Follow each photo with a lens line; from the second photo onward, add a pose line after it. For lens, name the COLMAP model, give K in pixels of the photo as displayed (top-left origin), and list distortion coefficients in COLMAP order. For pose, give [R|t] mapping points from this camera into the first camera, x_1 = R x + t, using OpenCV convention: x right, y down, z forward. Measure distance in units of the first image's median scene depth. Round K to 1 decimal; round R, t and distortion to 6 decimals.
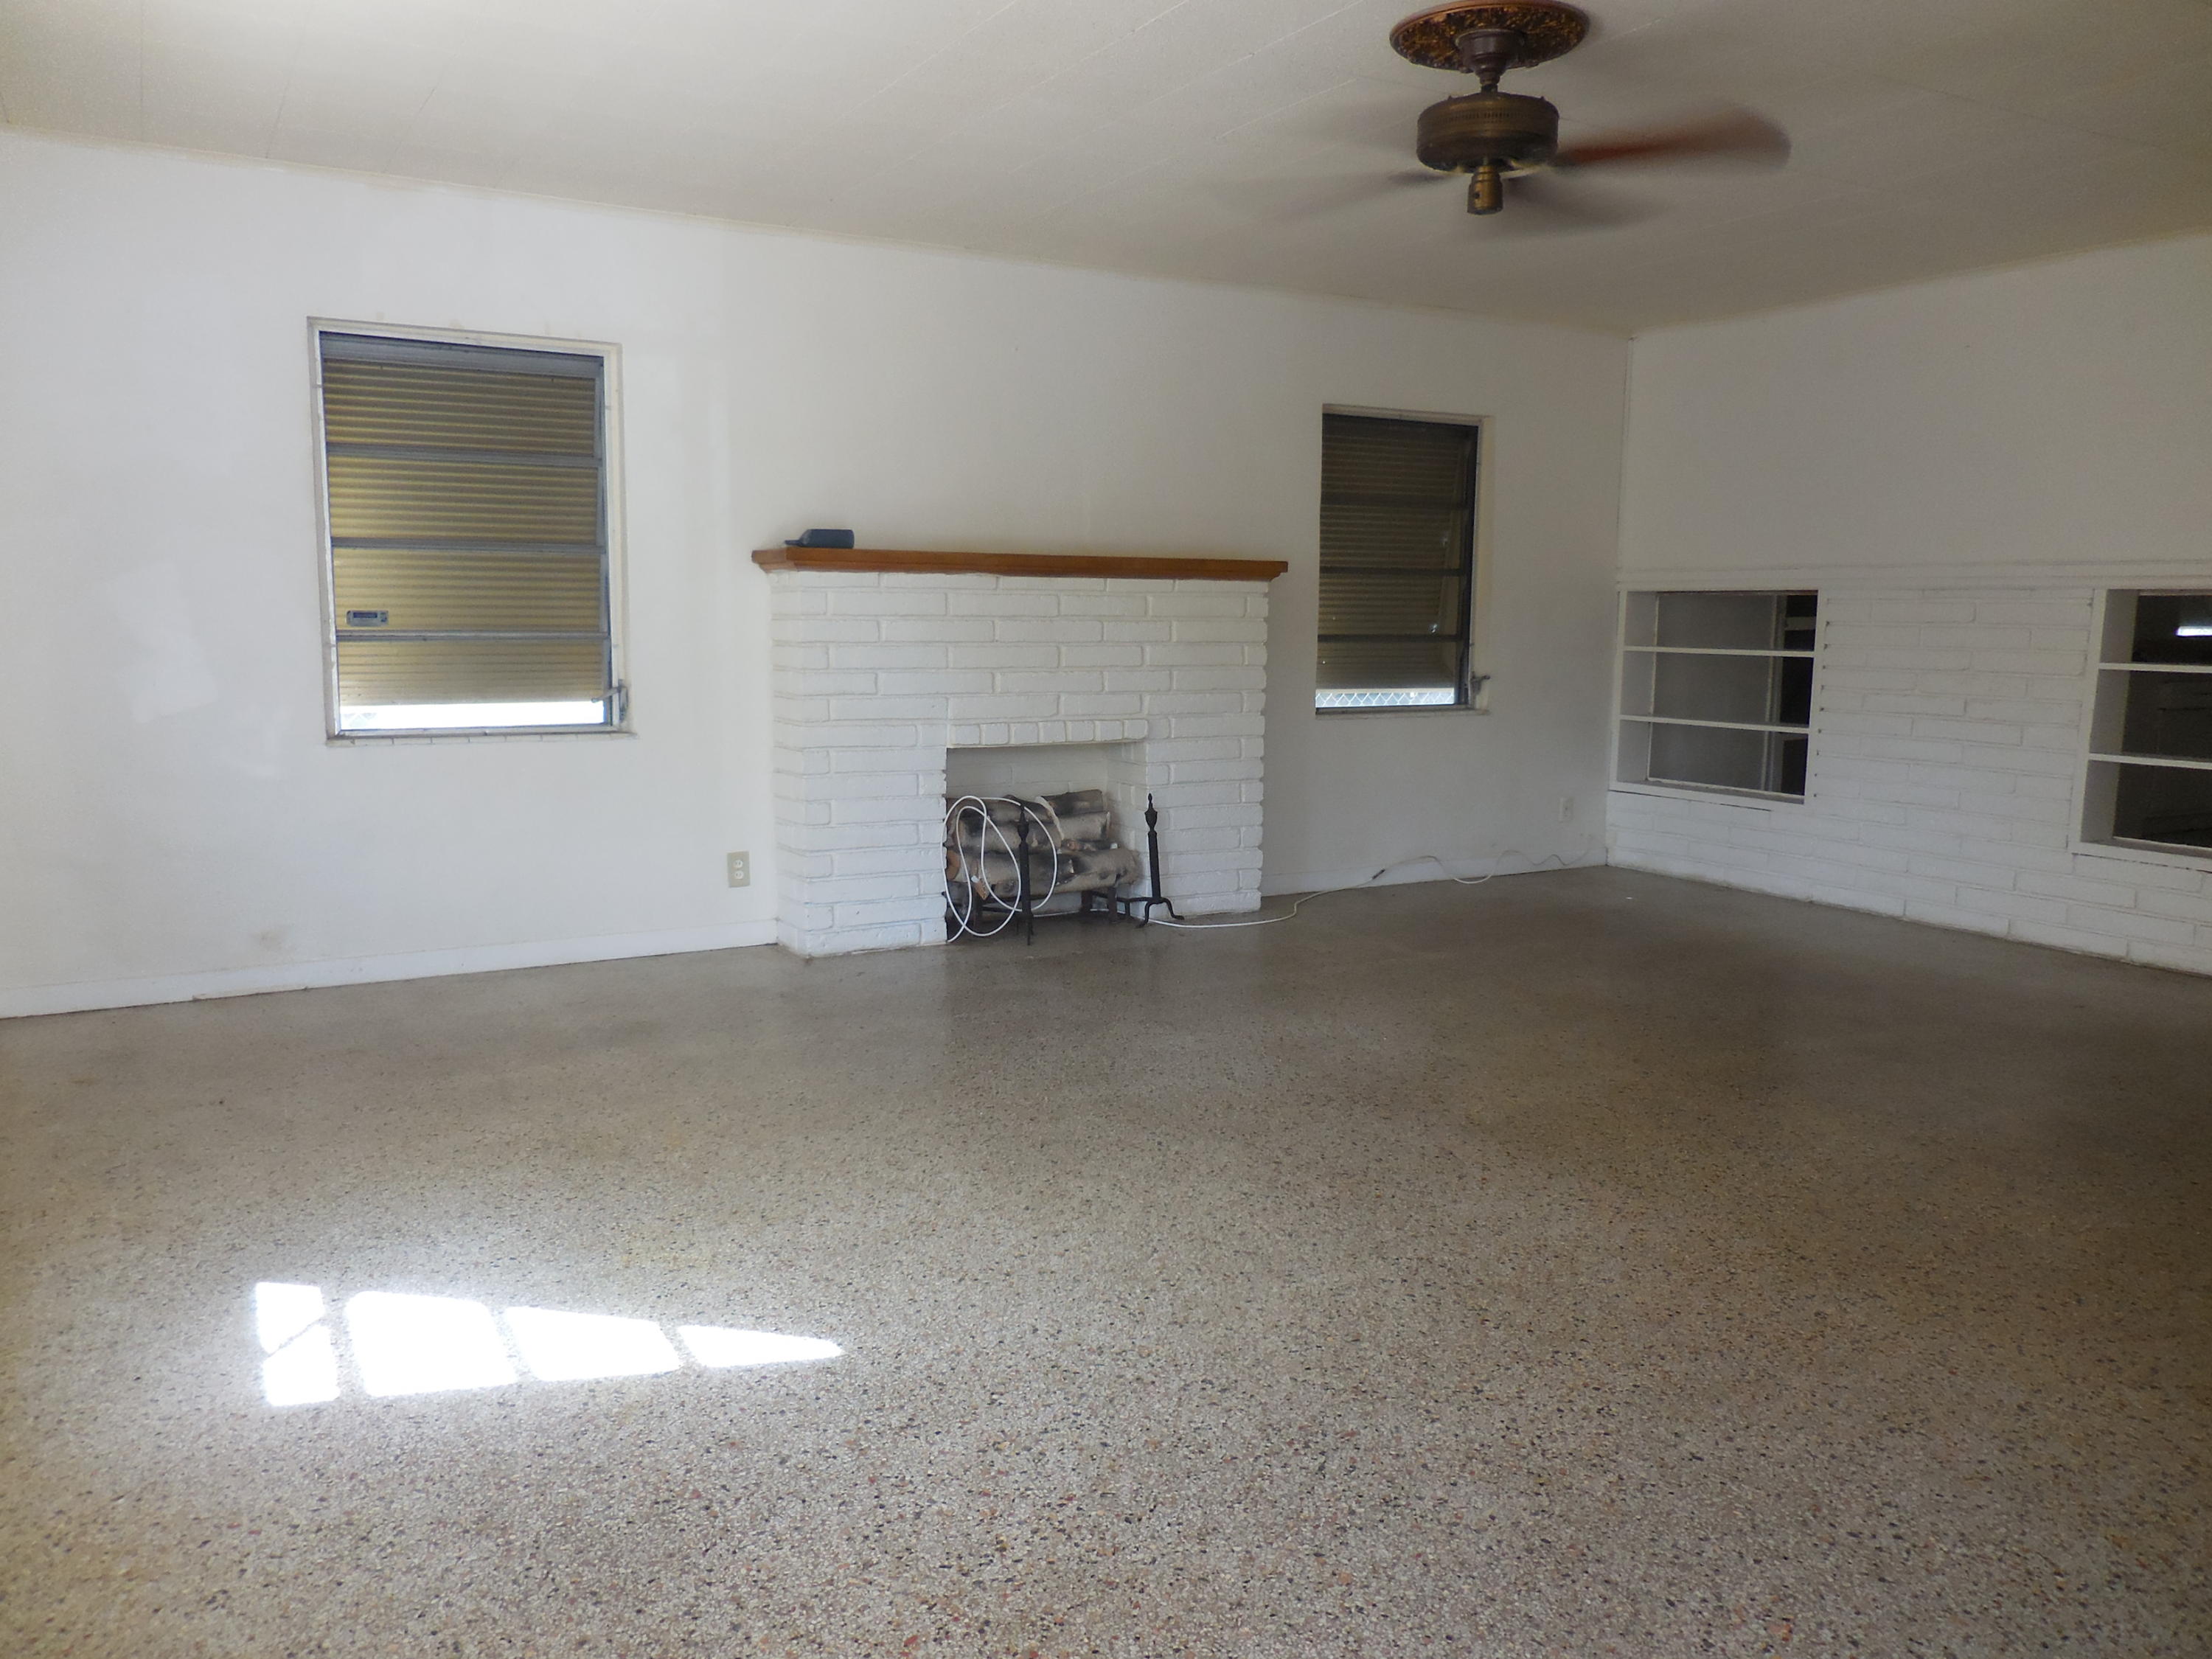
lens RADIAL K [[1682.4, 0, 1103.2], [0, 1682.4, 836.5], [0, 0, 1]] dist [-0.005740, 0.019540]
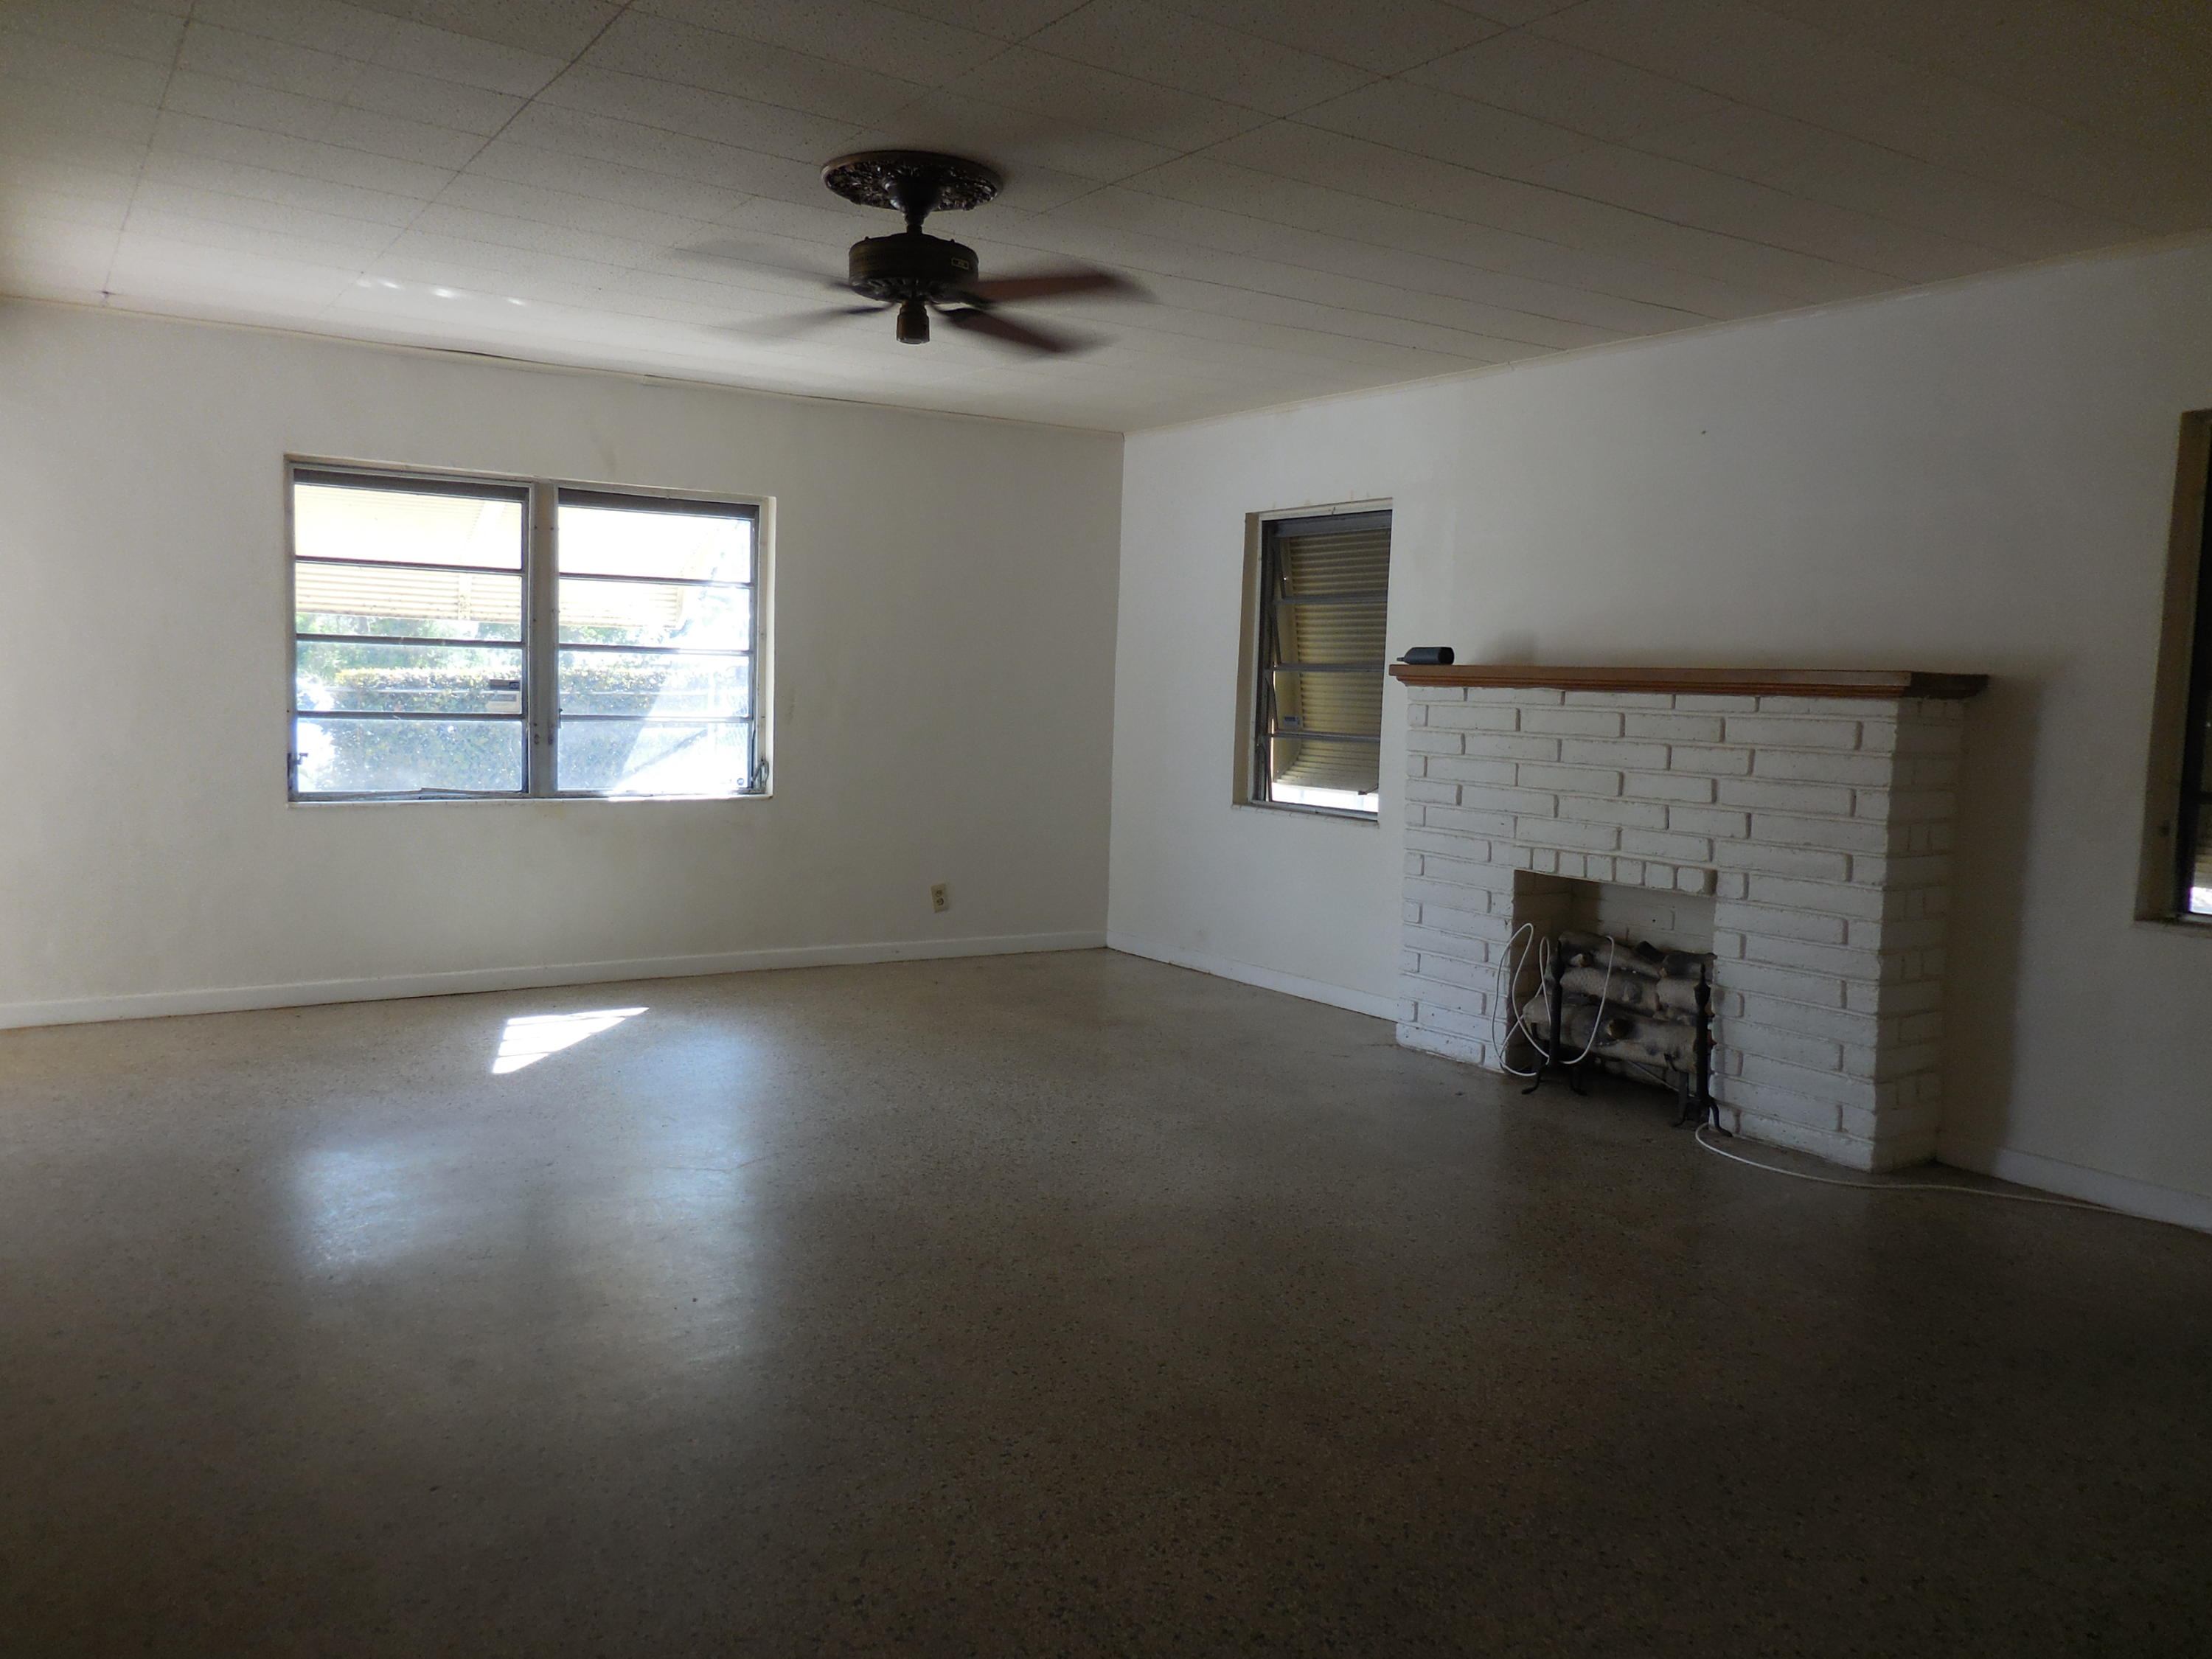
lens RADIAL K [[1682.4, 0, 1103.2], [0, 1682.4, 836.5], [0, 0, 1]] dist [-0.005740, 0.019540]
pose [[0.091043, 0.083155, -0.992369, 0.846276], [-0.176876, 0.982014, 0.066060, -0.093814], [0.980013, 0.169512, 0.104113, 0.672952]]
